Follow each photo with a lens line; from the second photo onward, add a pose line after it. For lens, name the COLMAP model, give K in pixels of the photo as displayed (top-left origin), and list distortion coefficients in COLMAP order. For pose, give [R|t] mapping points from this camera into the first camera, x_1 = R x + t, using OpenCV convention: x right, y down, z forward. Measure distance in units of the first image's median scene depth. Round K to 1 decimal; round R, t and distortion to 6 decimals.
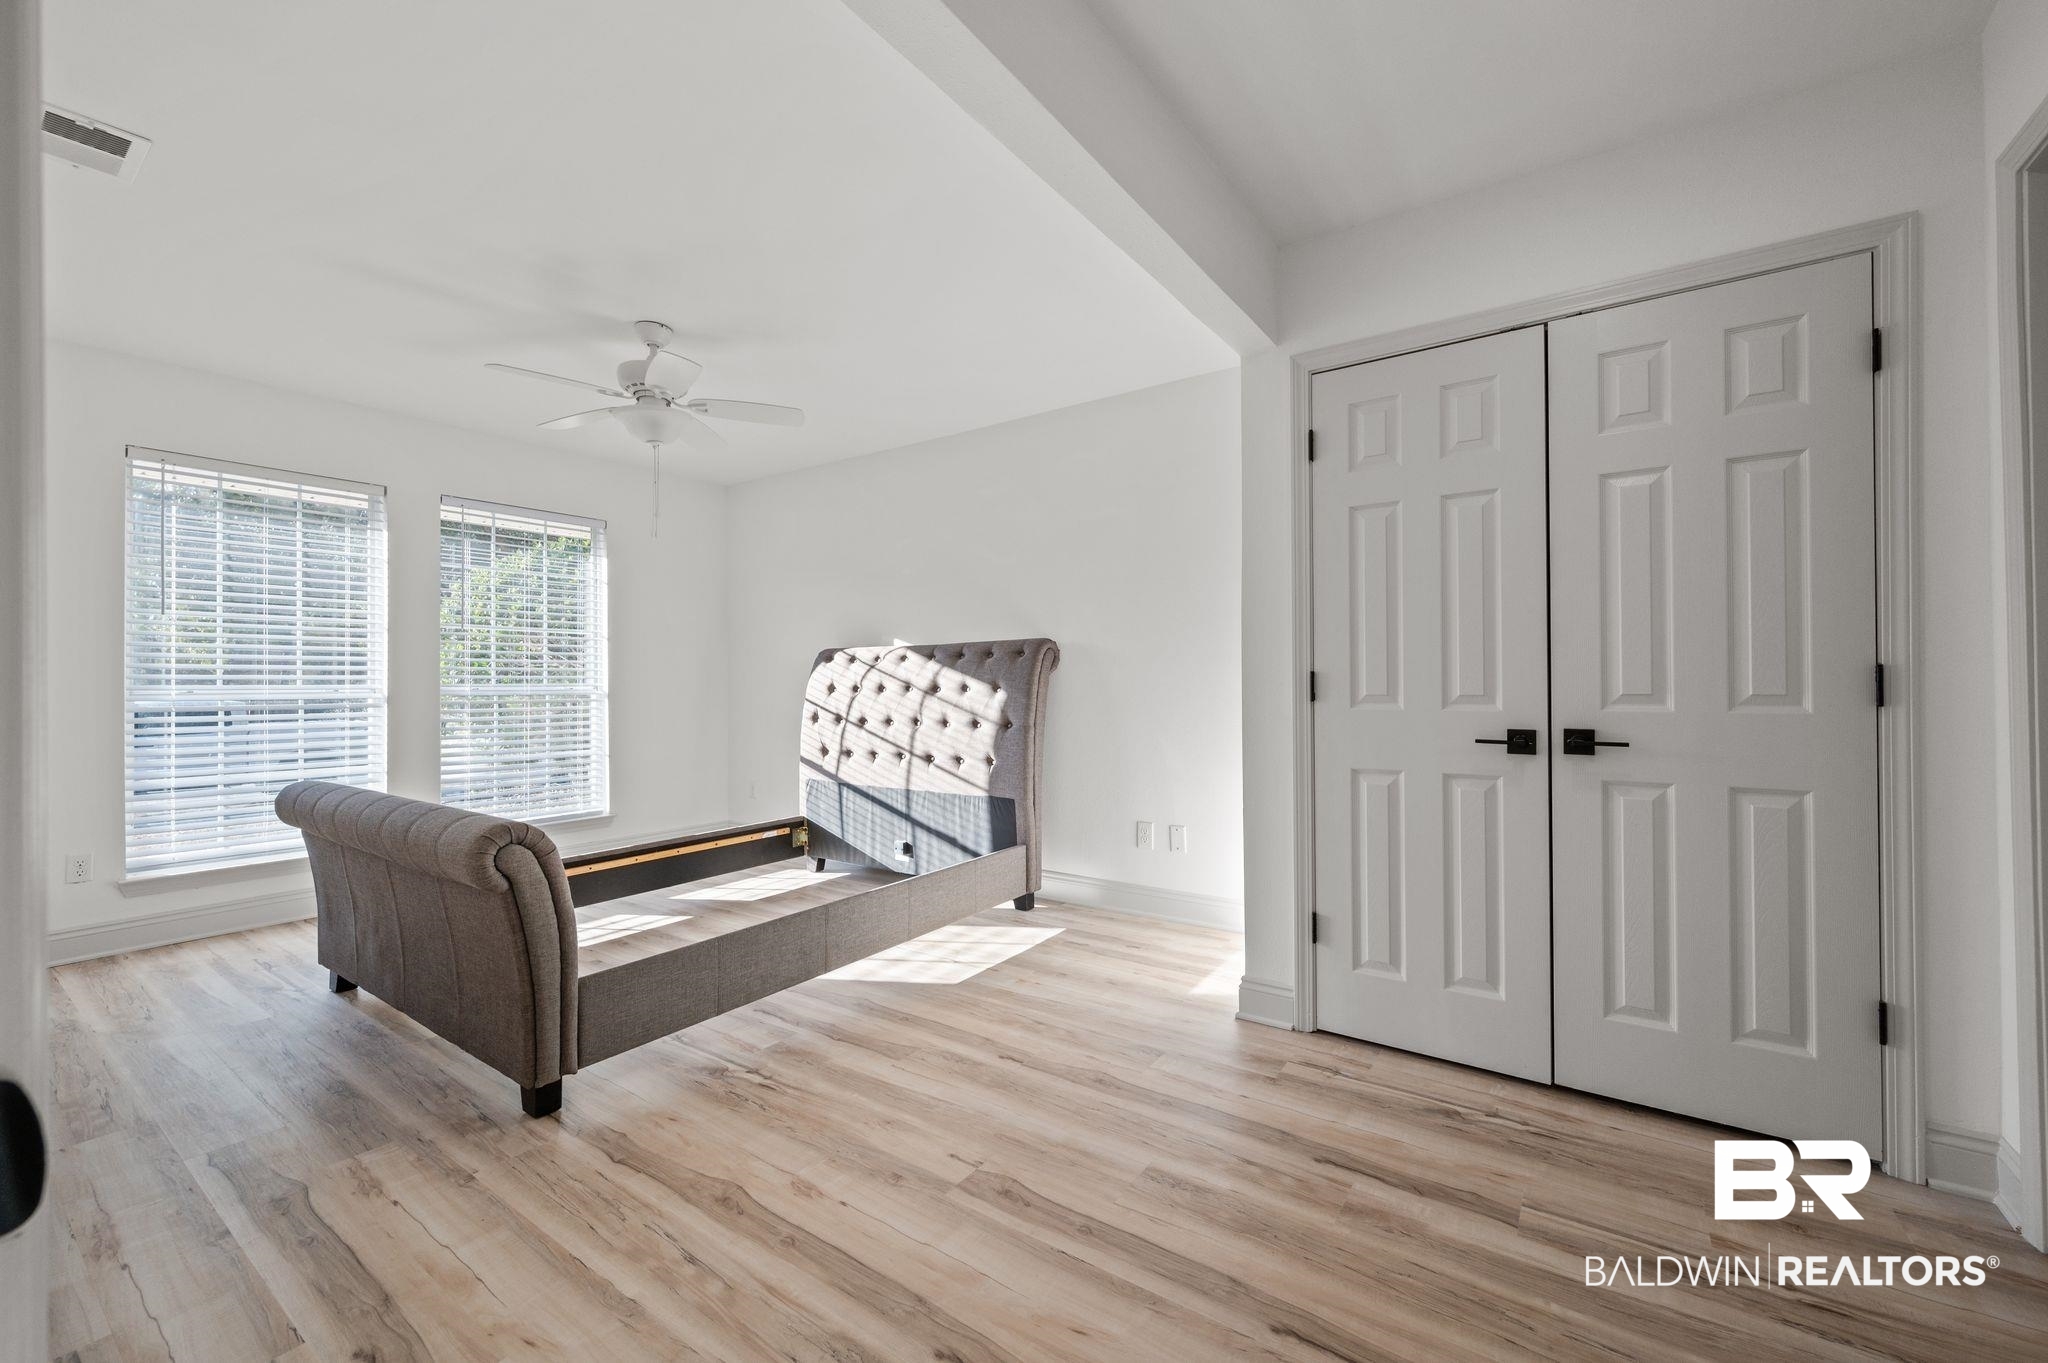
lens RADIAL K [[812.6, 0, 1024.8], [0, 812.6, 669.6], [0, 0, 1]] dist [0.001210, 0.000217]
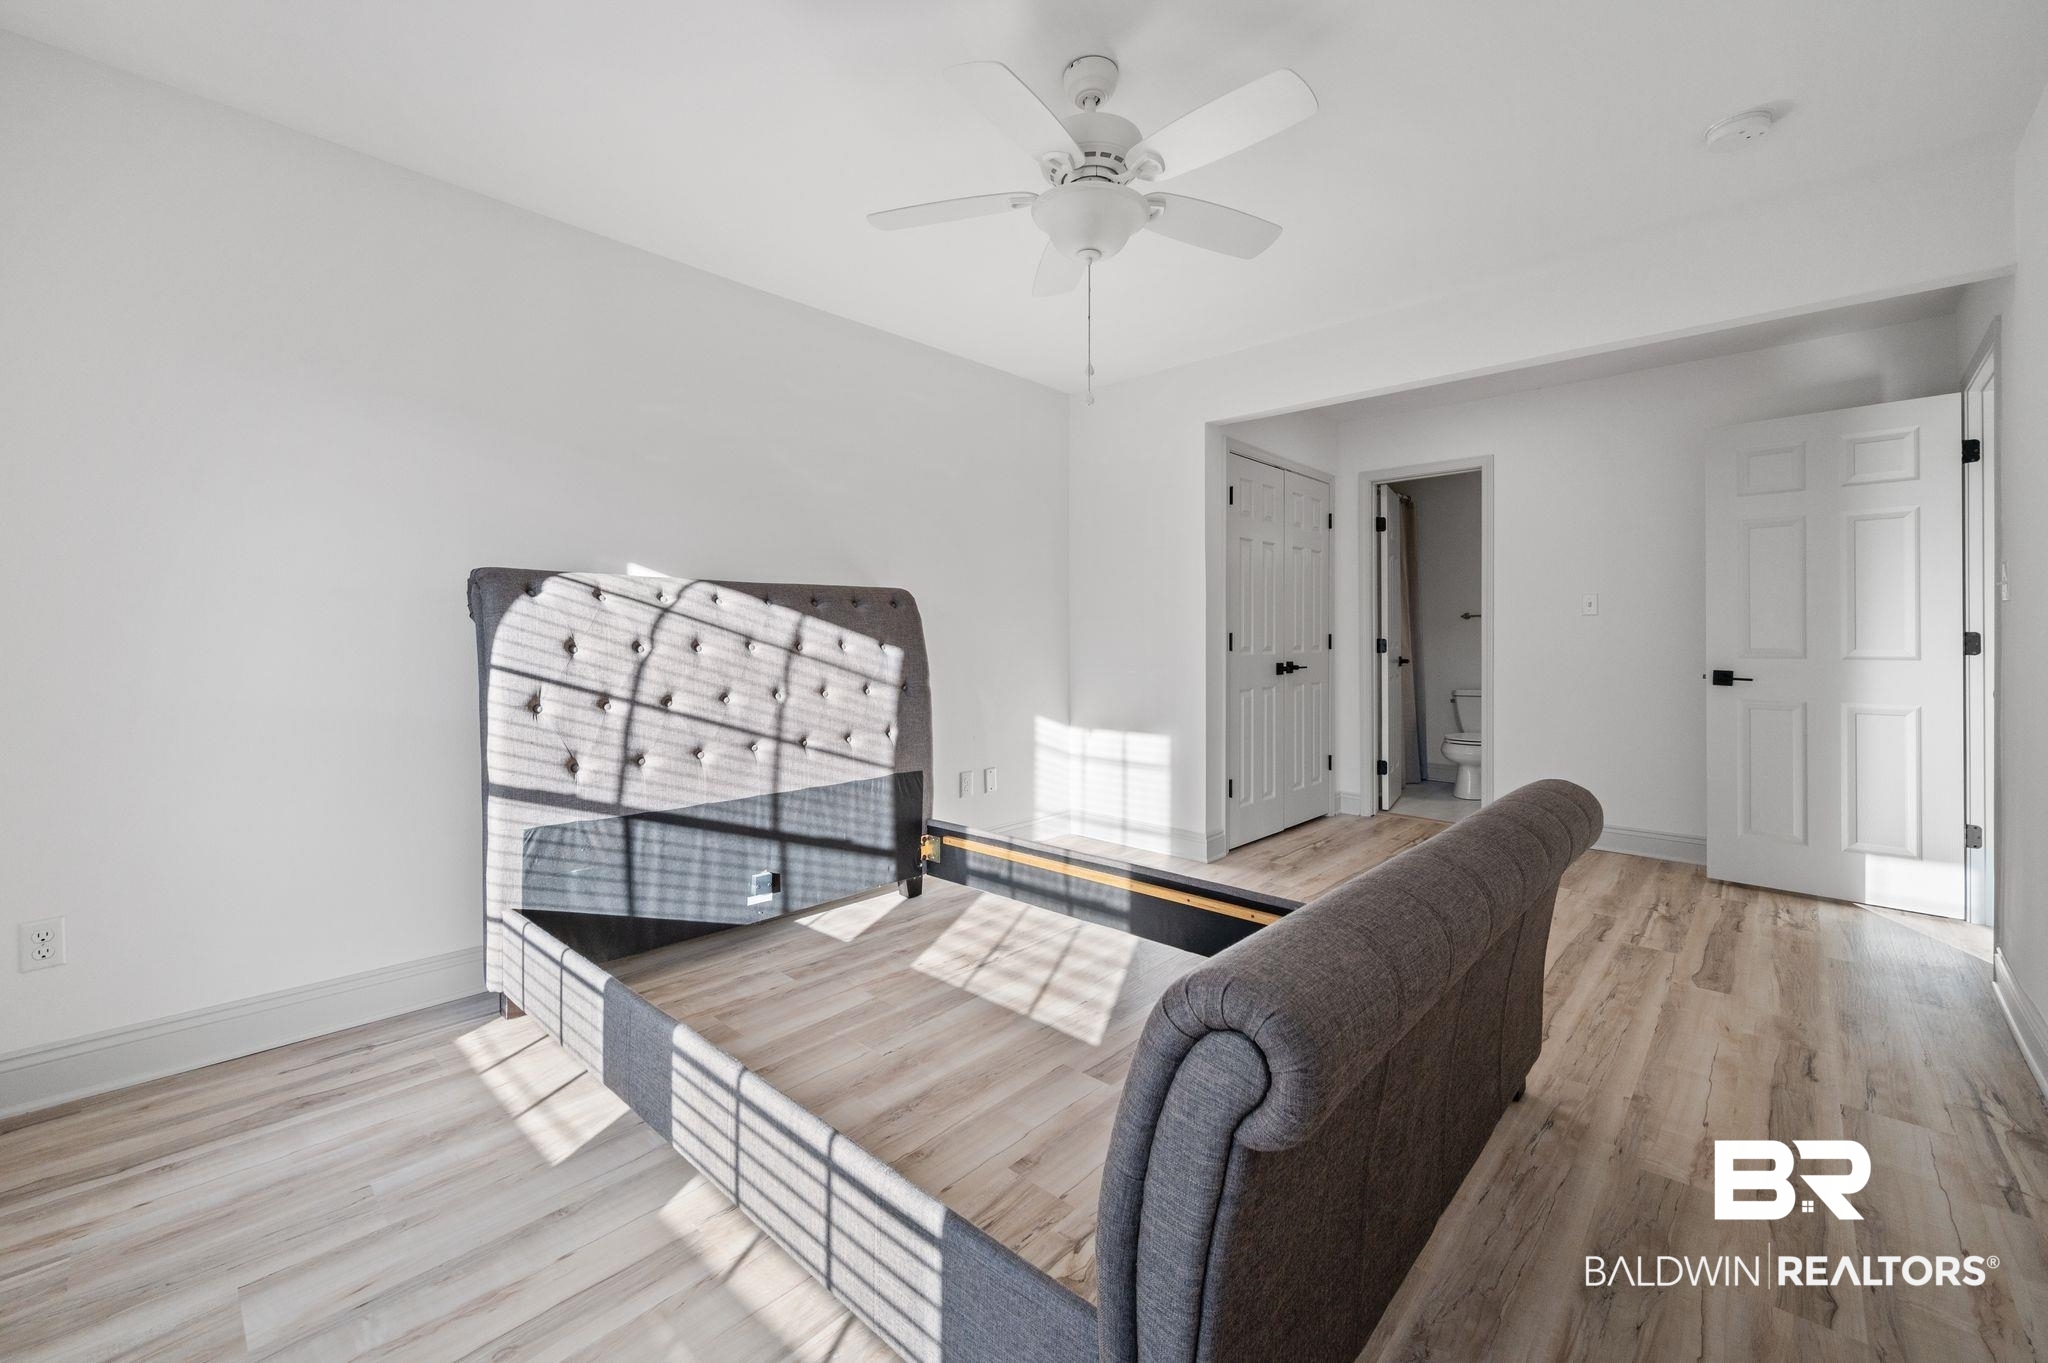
lens RADIAL K [[836.3, 0, 990.0], [0, 836.3, 618.4], [0, 0, 1]] dist [-0.001345, -0.000123]
pose [[0.149782, 0.028729, 0.988302, -0.816914], [-0.016557, 0.999510, -0.026546, 0.016252], [-0.988580, -0.012387, 0.150184, 0.718830]]
